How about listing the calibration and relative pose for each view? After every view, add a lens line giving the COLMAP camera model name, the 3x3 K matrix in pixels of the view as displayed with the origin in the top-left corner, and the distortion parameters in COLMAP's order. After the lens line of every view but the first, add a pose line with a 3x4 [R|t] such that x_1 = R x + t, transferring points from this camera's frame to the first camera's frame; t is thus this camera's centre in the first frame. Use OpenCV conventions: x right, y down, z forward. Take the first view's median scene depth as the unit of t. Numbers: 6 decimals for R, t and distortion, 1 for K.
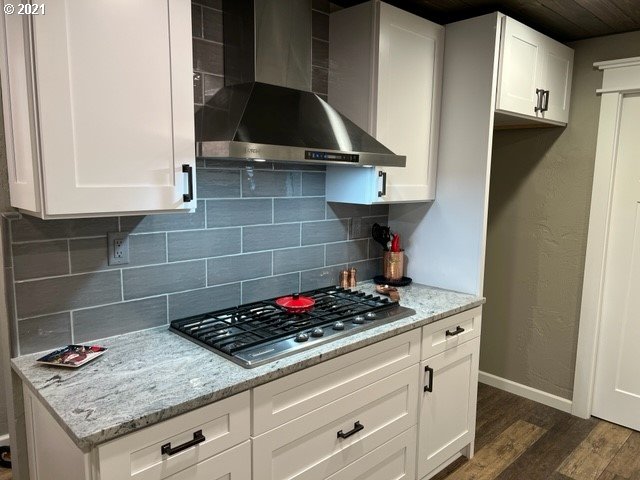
lens RADIAL K [[485.2, 0, 320.0], [0, 485.2, 240.0], [0, 0, 1]] dist [0.015614, -0.003483]
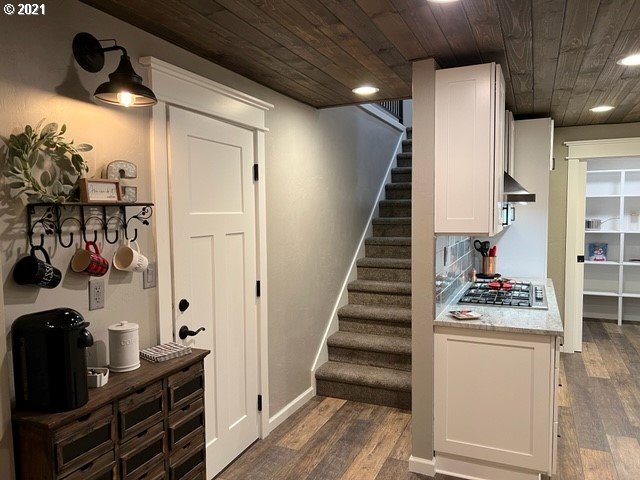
lens RADIAL K [[485.2, 0, 320.0], [0, 485.2, 240.0], [0, 0, 1]] dist [0.015614, -0.003483]
pose [[0.928300, -0.045466, 0.369042, -0.912435], [0.074620, 0.995084, -0.065107, 0.033840], [-0.364268, 0.087976, 0.927130, -0.266556]]
